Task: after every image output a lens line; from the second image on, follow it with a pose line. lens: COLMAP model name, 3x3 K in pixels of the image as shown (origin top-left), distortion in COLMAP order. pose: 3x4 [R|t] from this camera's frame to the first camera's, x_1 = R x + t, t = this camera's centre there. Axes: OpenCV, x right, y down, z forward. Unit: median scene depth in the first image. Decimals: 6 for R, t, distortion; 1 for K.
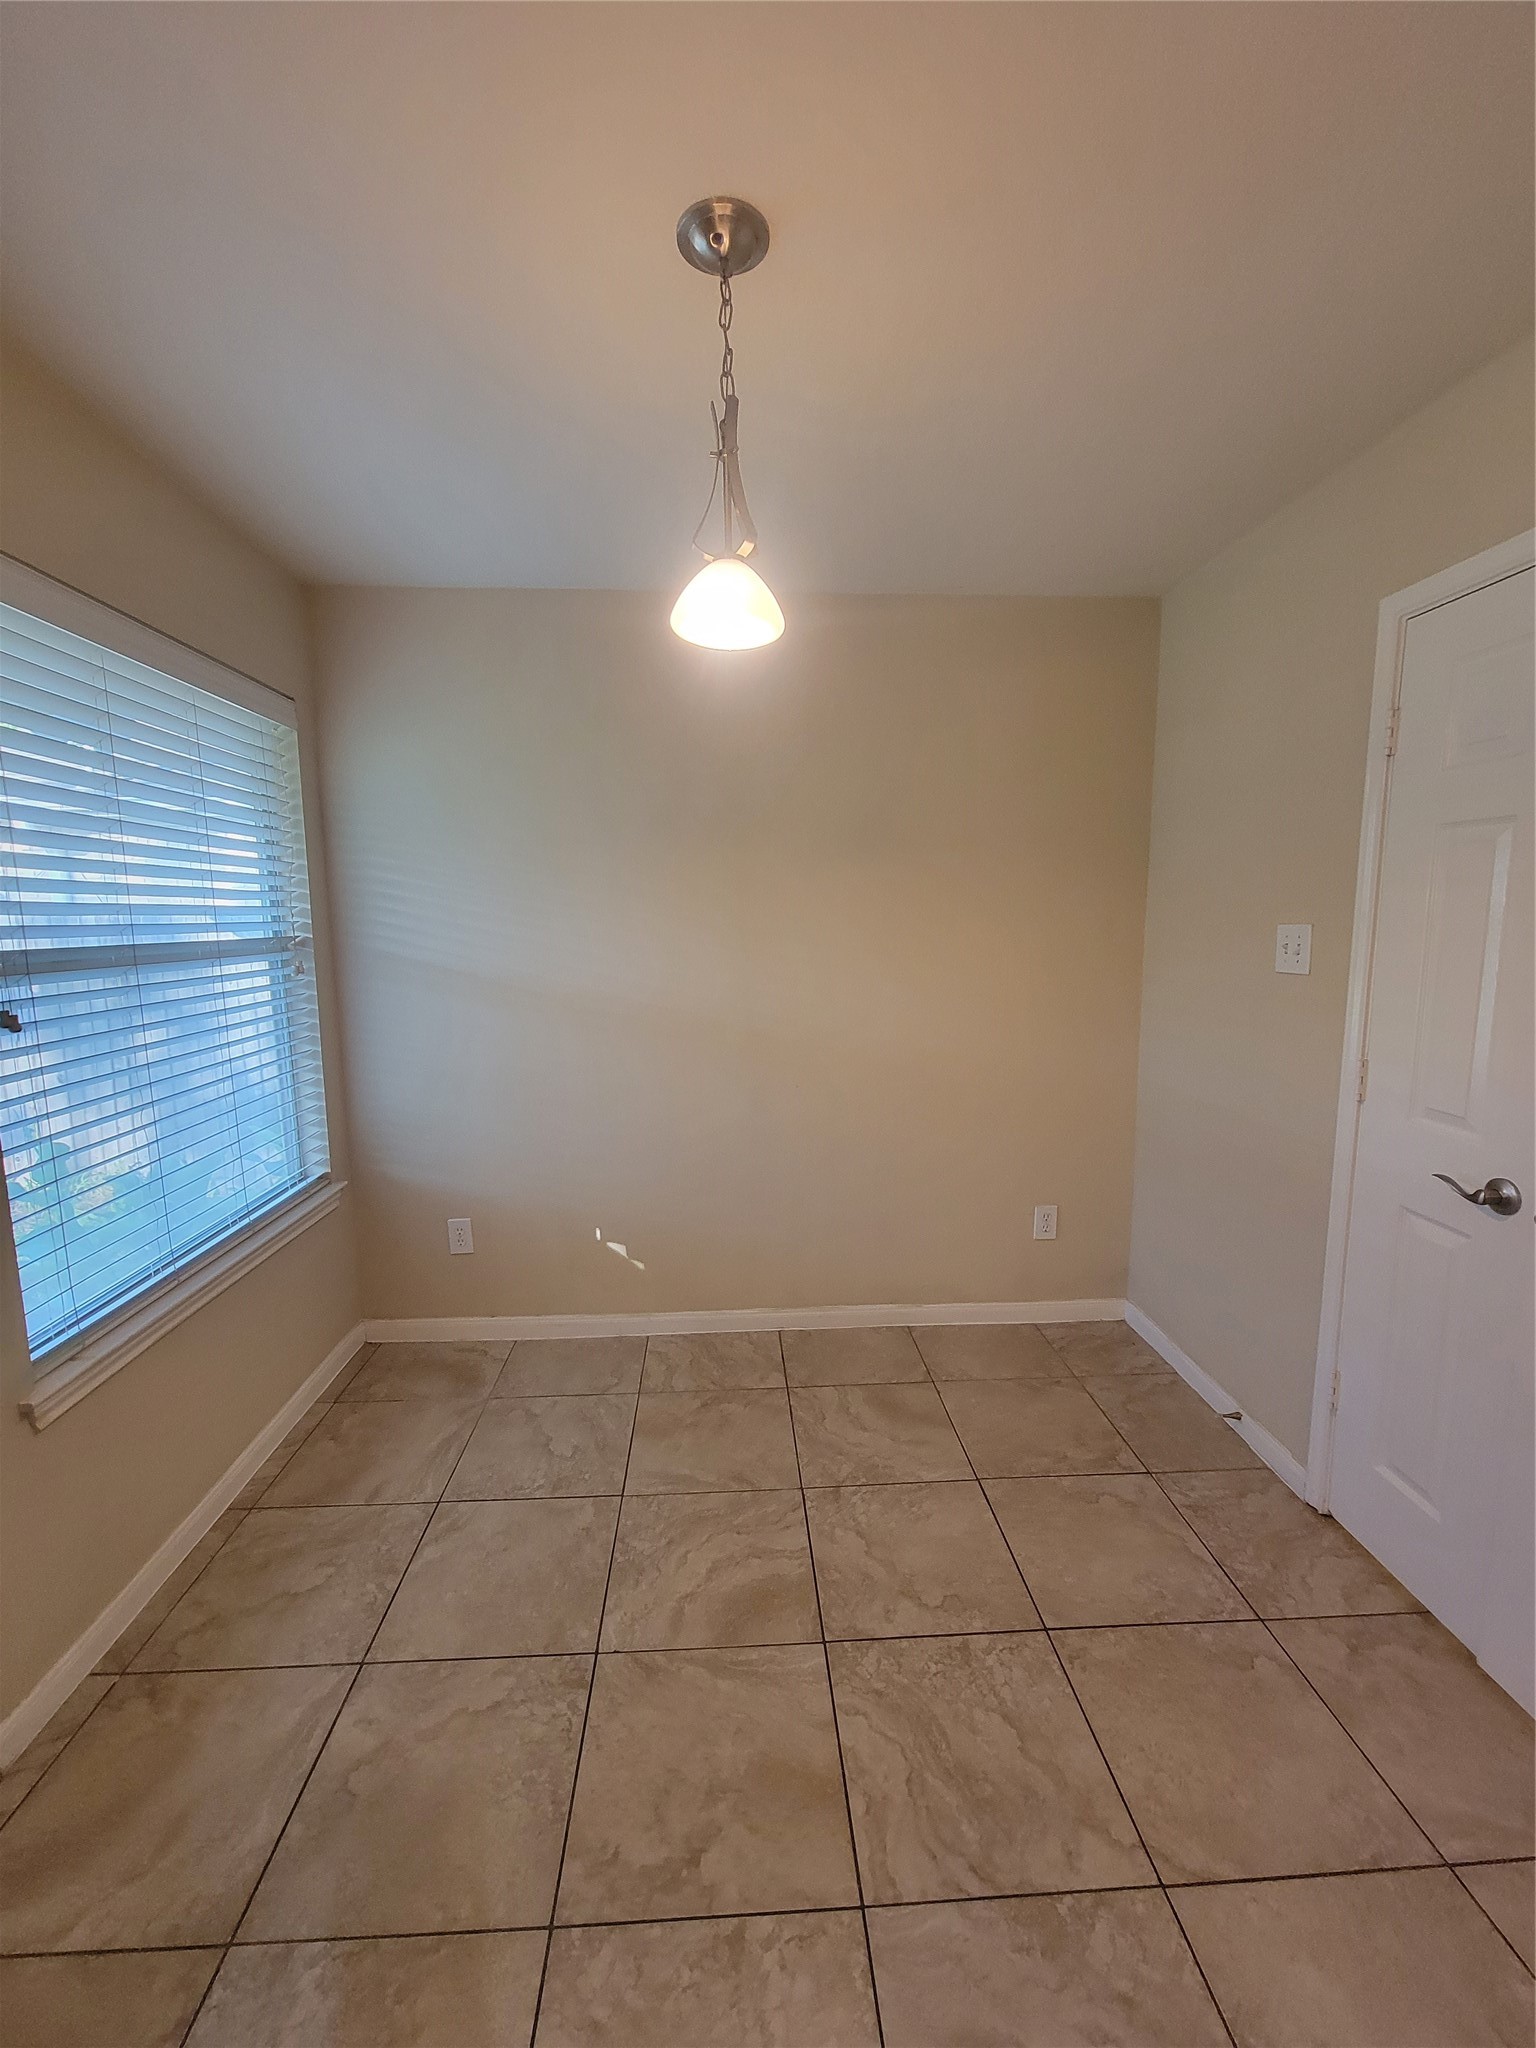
lens RADIAL K [[831.8, 0, 768.0], [0, 831.8, 1024.0], [0, 0, 1]] dist [-0.000357, 0.000353]
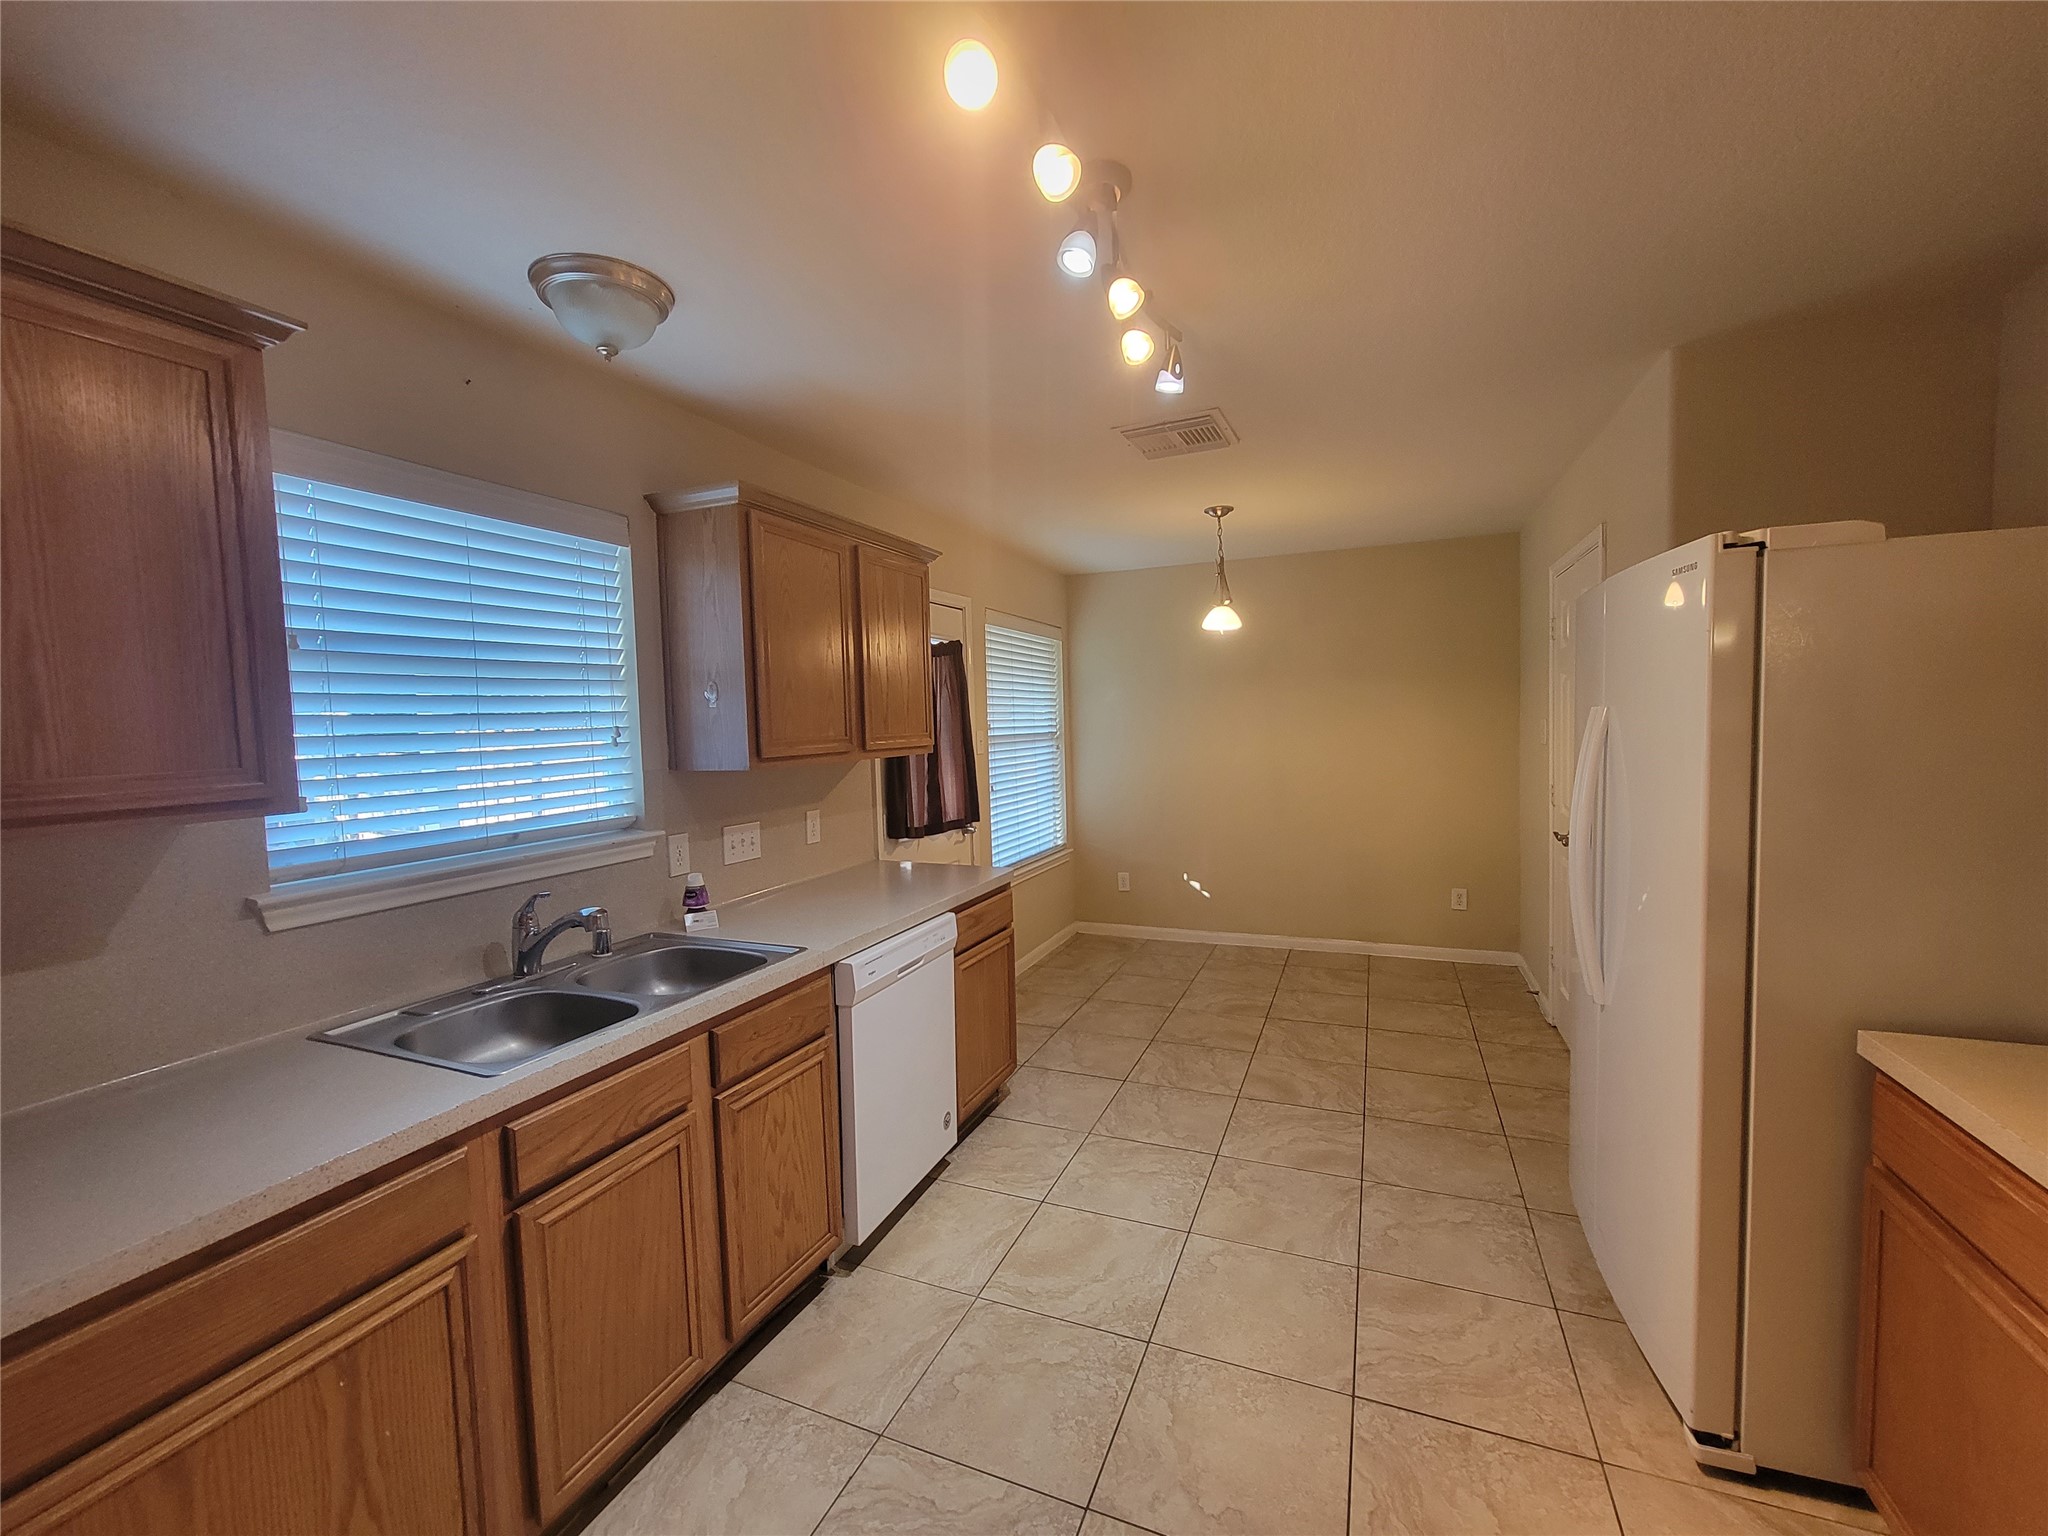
lens RADIAL K [[843.6, 0, 1024.2], [0, 843.6, 773.0], [0, 0, 1]] dist [0.000152, 0.000147]
pose [[0.898083, 0.008101, -0.439751, 0.358040], [-0.034869, 0.997995, -0.052826, 0.129878], [0.438441, 0.062776, 0.896565, -1.099928]]
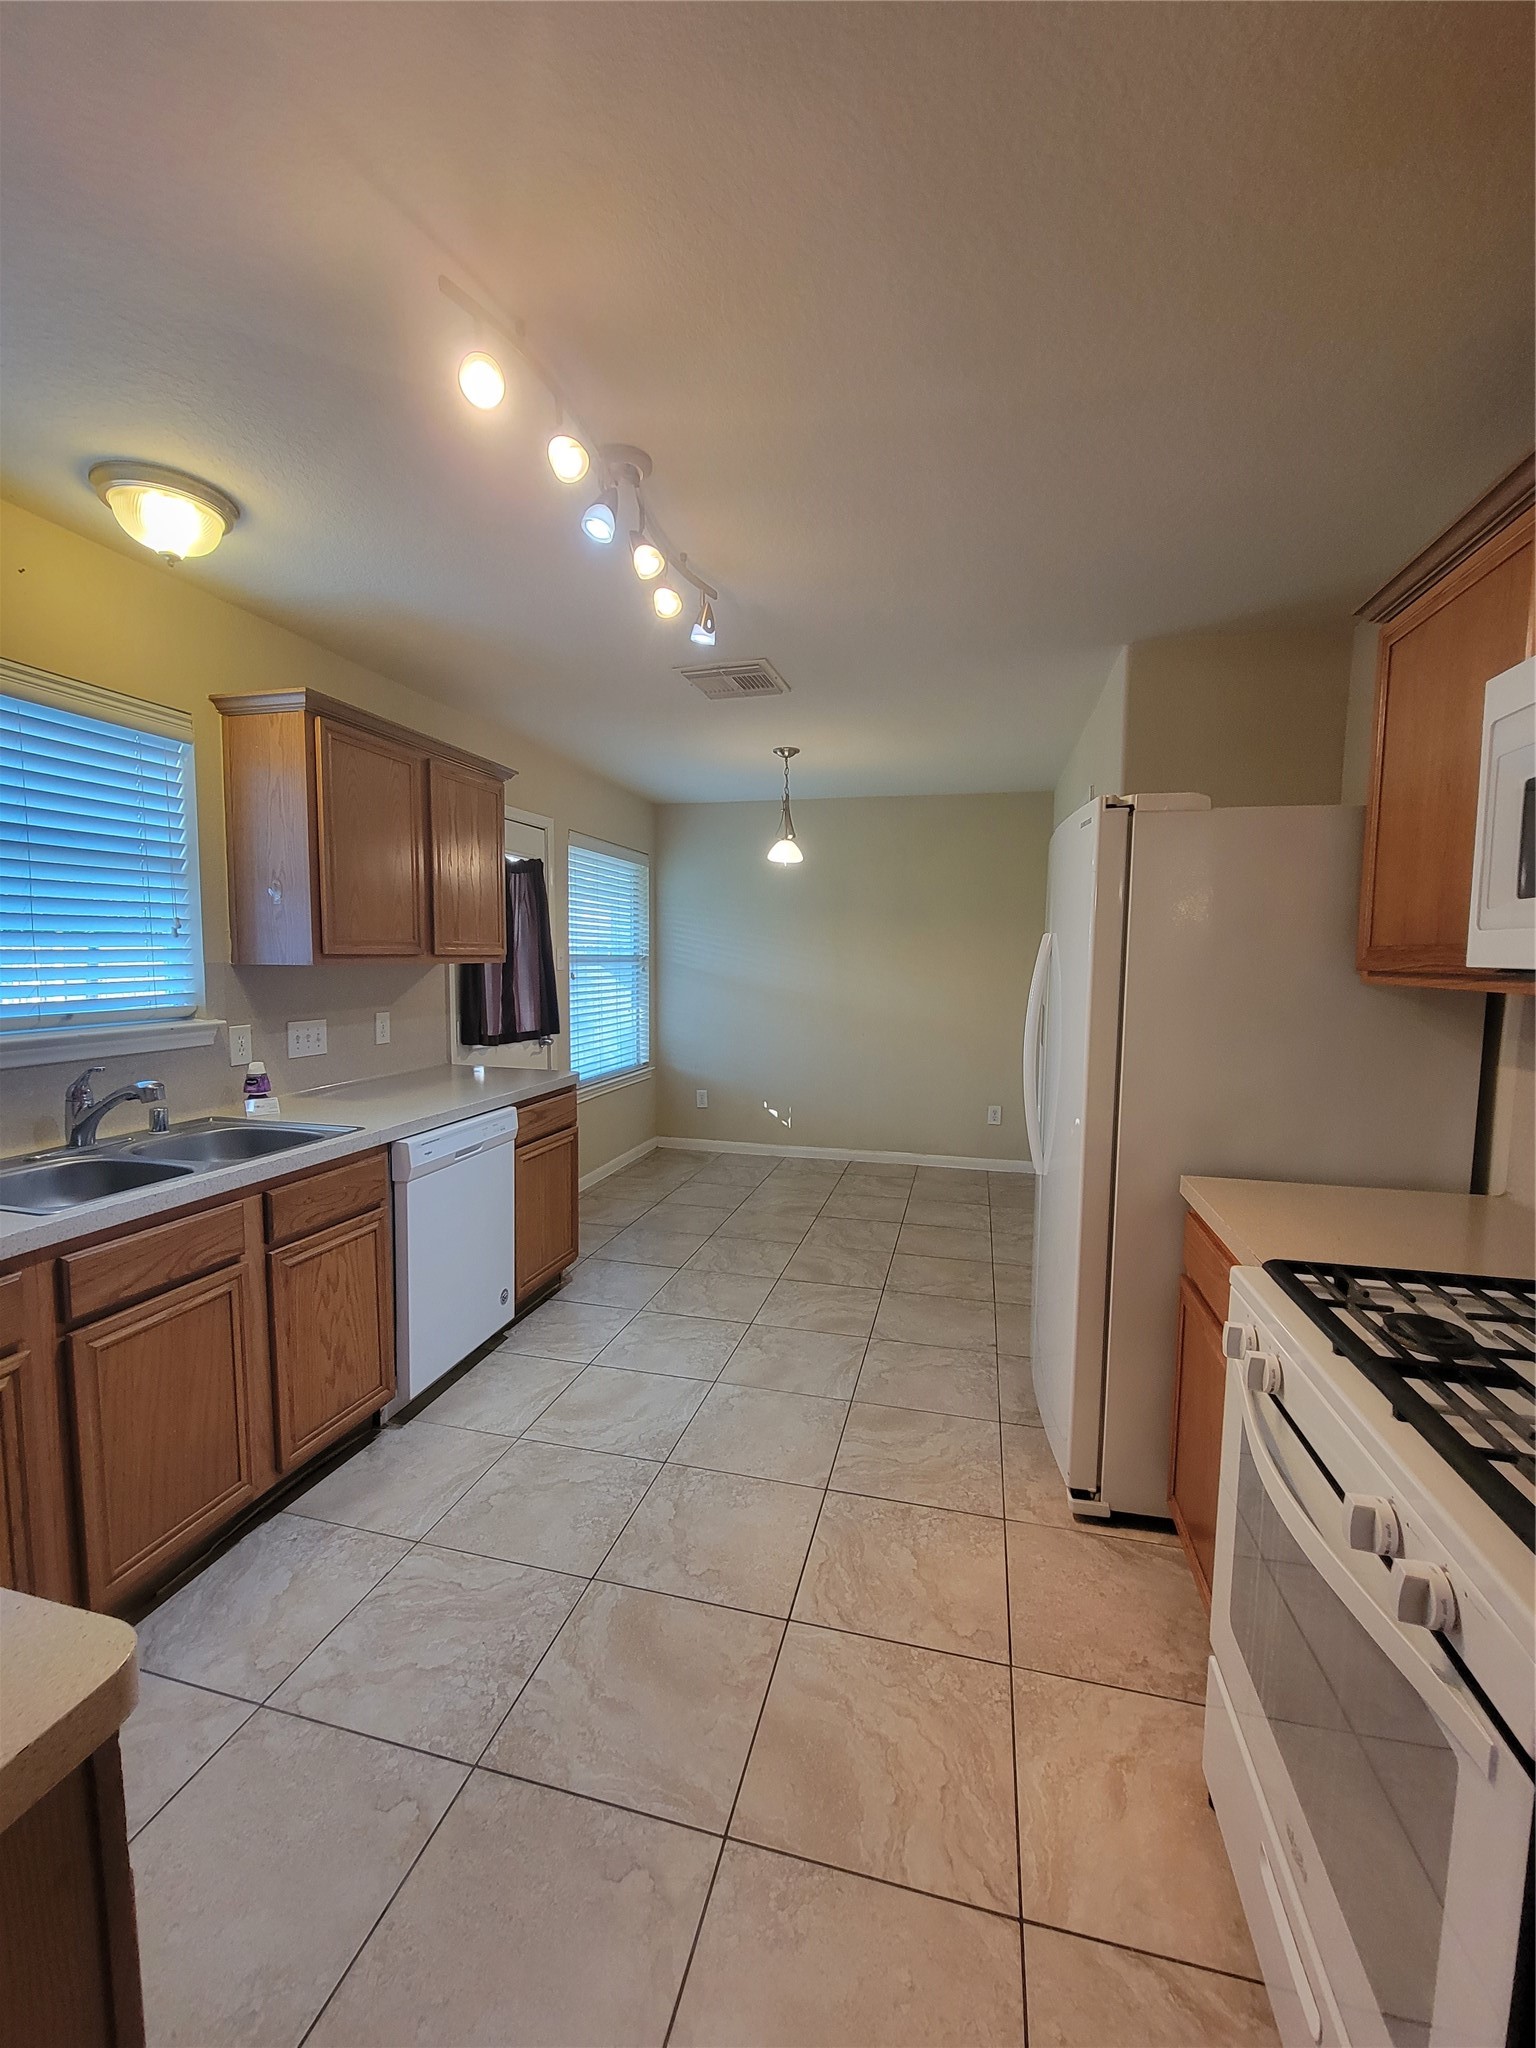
lens RADIAL K [[847.5, 0, 760.7], [0, 847.5, 1029.3], [0, 0, 1]] dist [0.000048, 0.000216]
pose [[0.951969, 0.041972, -0.303305, 0.491004], [-0.055148, 0.997864, -0.035003, 0.173010], [0.301188, 0.050049, 0.952250, -1.189584]]
